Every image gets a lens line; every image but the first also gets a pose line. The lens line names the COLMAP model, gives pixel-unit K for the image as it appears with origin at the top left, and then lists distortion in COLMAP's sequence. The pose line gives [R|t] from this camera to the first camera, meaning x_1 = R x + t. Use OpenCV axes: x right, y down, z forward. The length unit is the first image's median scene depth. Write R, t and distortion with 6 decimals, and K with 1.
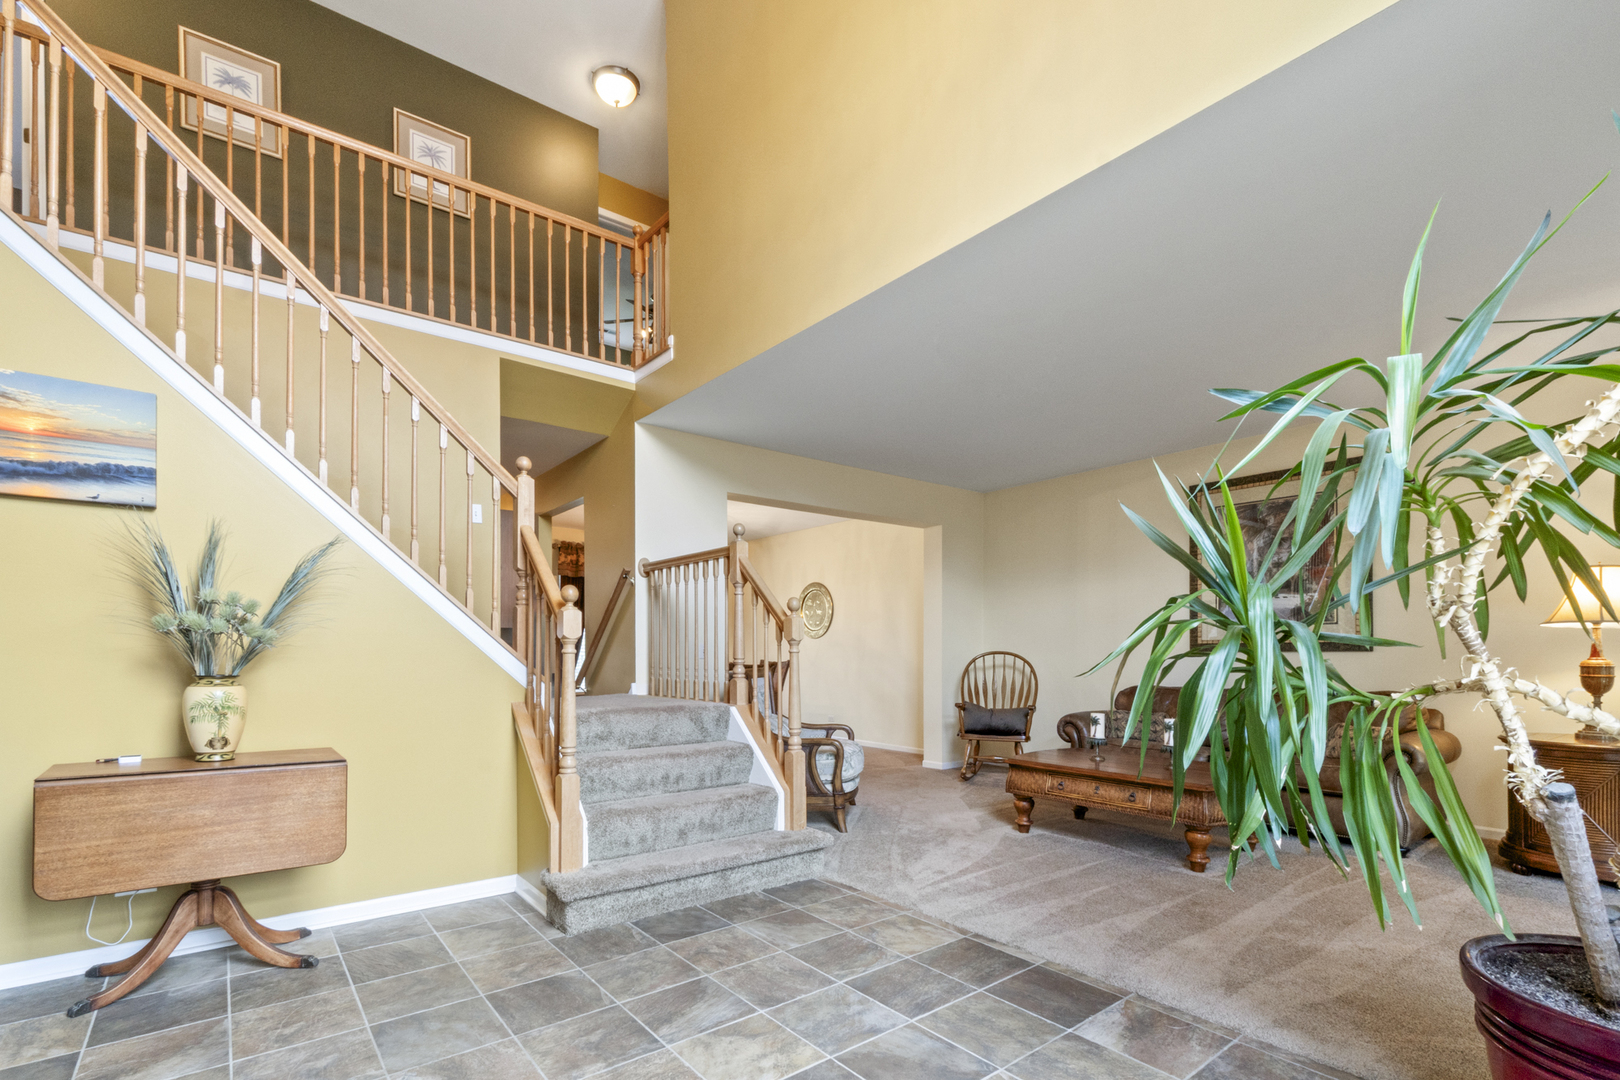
lens RADIAL K [[730.7, 0, 800.8], [0, 730.7, 655.5], [0, 0, 1]] dist [0.001708, 0.000214]
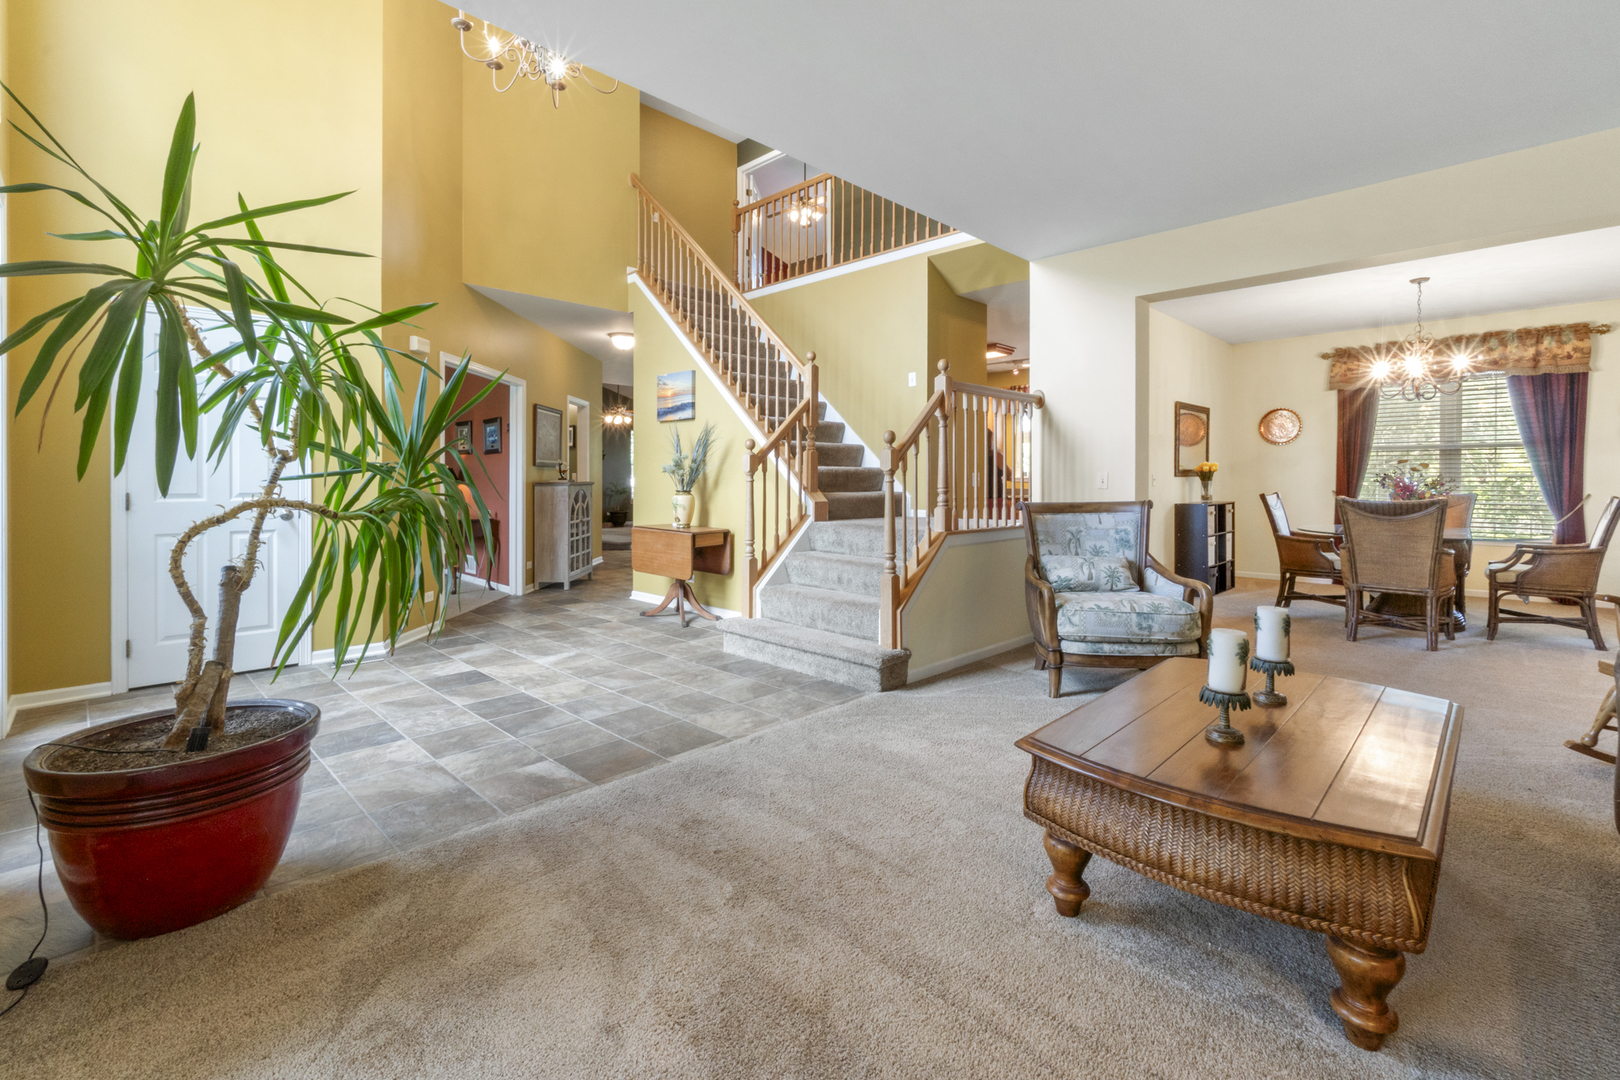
lens RADIAL K [[722.0, 0, 813.0], [0, 722.0, 481.4], [0, 0, 1]] dist [-0.005268, -0.000480]
pose [[0.128053, 0.002699, -0.991764, 0.830348], [-0.006373, 0.999978, 0.001898, -0.003859], [0.991747, 0.006078, 0.128067, 0.618656]]
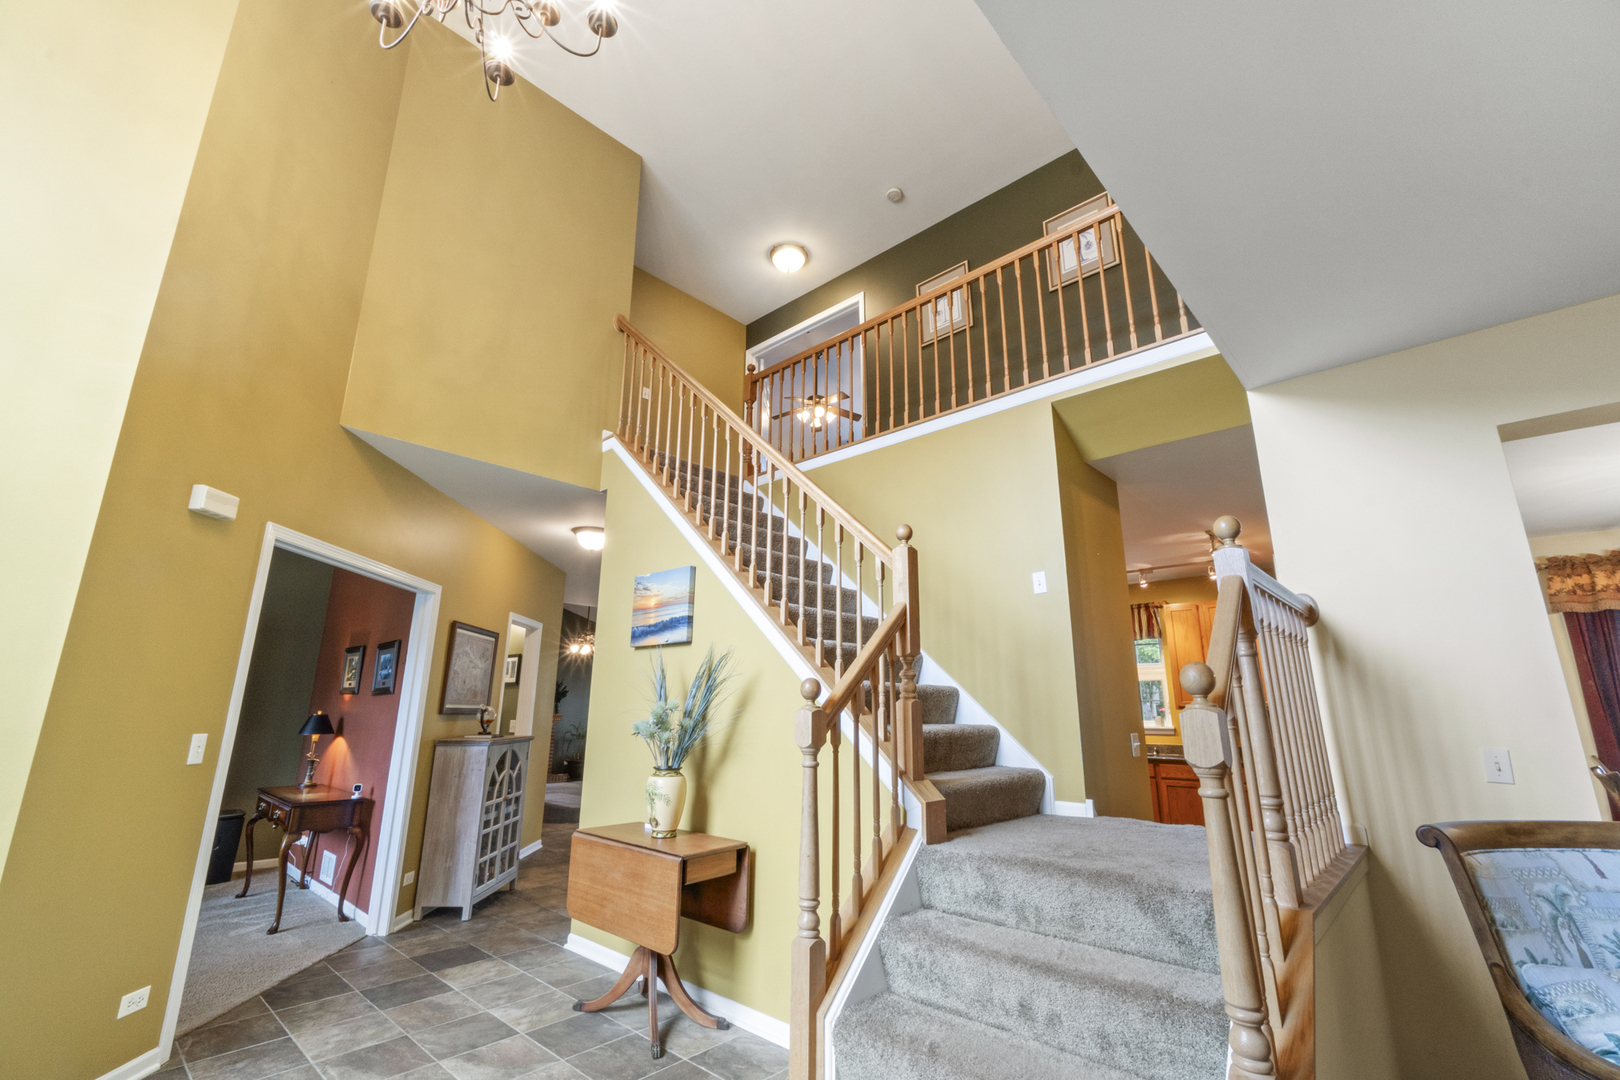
lens RADIAL K [[698.6, 0, 810.0], [0, 698.6, 540.0], [0, 0, 1]] dist [-0.000628, 0.001207]
pose [[0.161238, -0.237828, -0.957831, 0.300119], [-0.011442, 0.970014, -0.242779, -0.036867], [0.986849, 0.050104, 0.153682, 0.577708]]
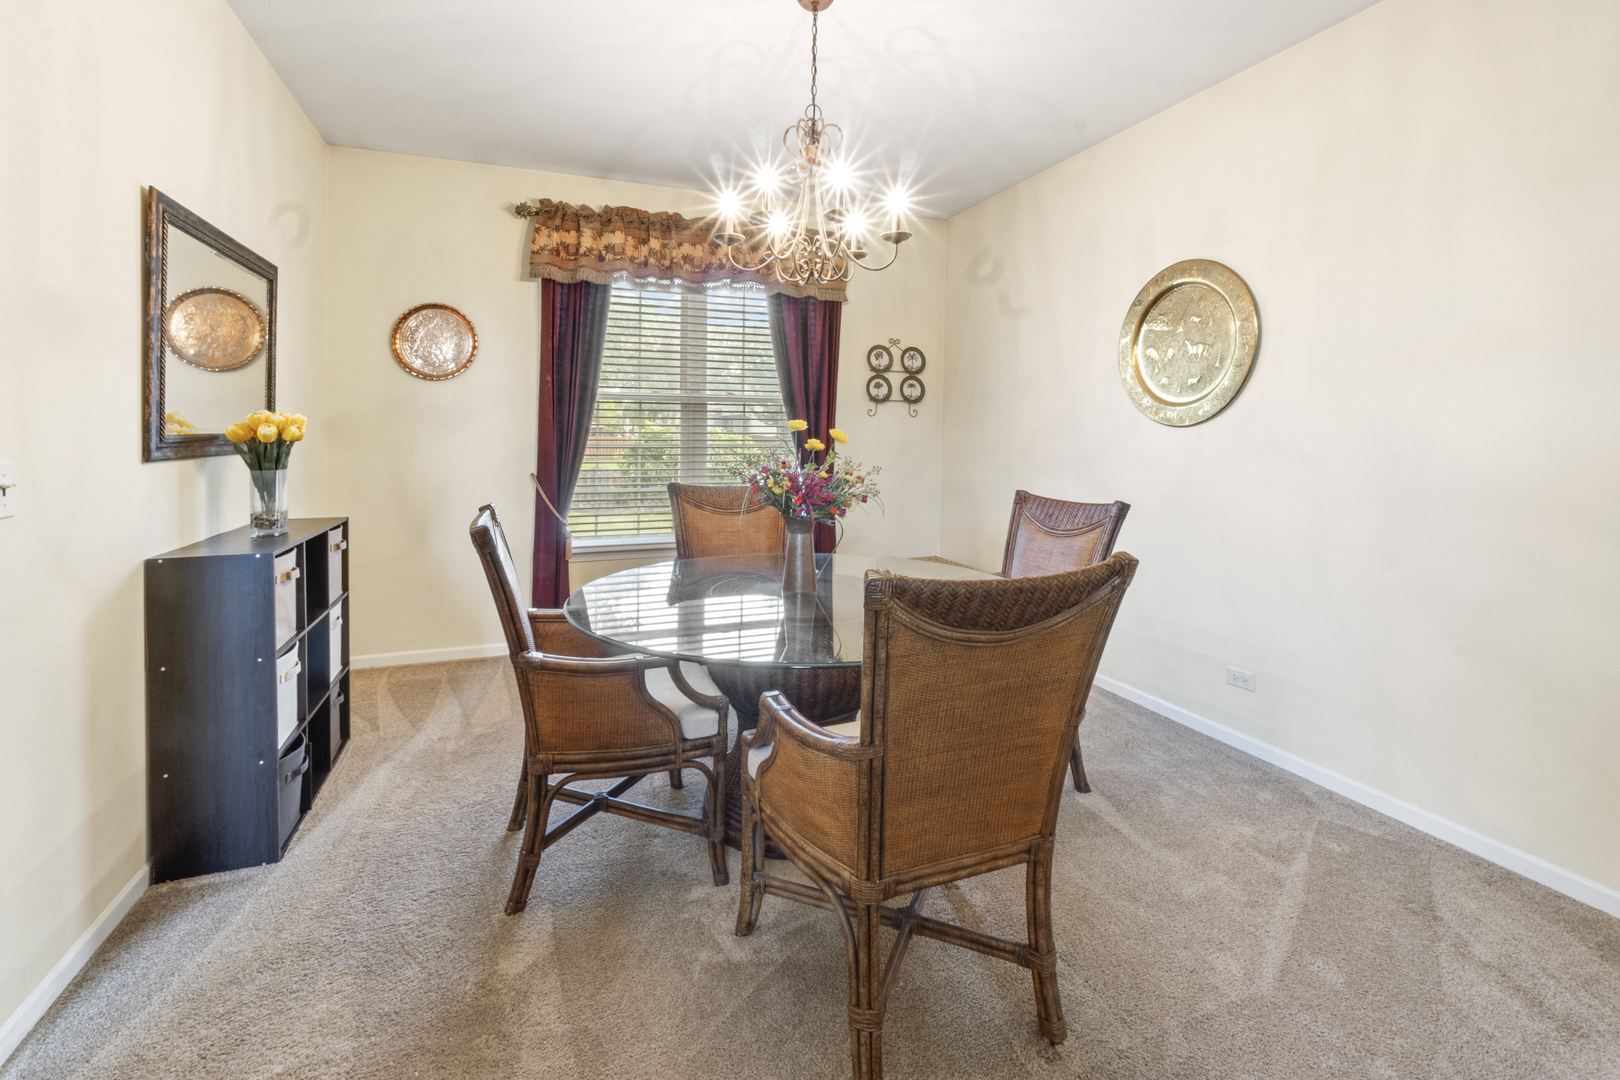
lens RADIAL K [[729.6, 0, 807.4], [0, 729.6, 446.1], [0, 0, 1]] dist [-0.000997, -0.000016]
pose [[0.955026, 0.013993, -0.296192, -0.093909], [-0.011451, 0.999881, 0.010314, -0.033762], [0.296301, -0.006459, 0.955073, 1.285366]]
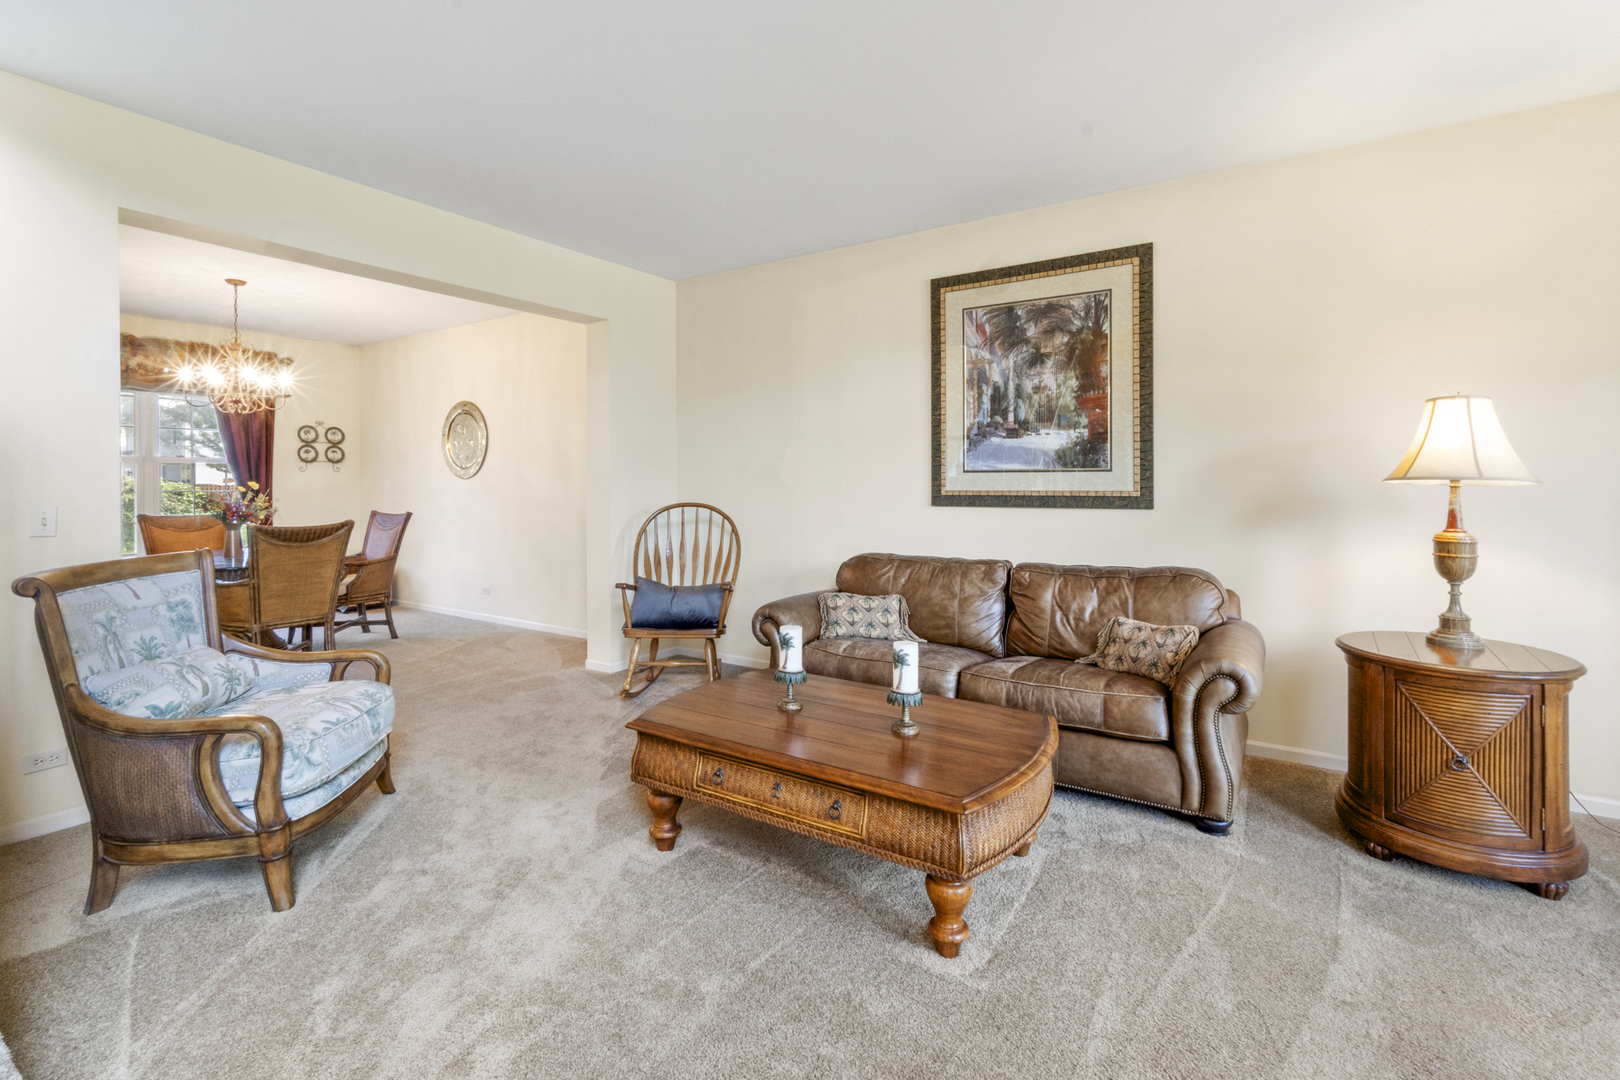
lens RADIAL K [[723.7, 0, 814.0], [0, 723.7, 491.4], [0, 0, 1]] dist [-0.000397, -0.000054]
pose [[0.945984, -0.004609, 0.324181, 0.232206], [0.002446, 0.999972, 0.007078, -0.031530], [-0.324204, -0.005903, 0.945969, 0.441313]]
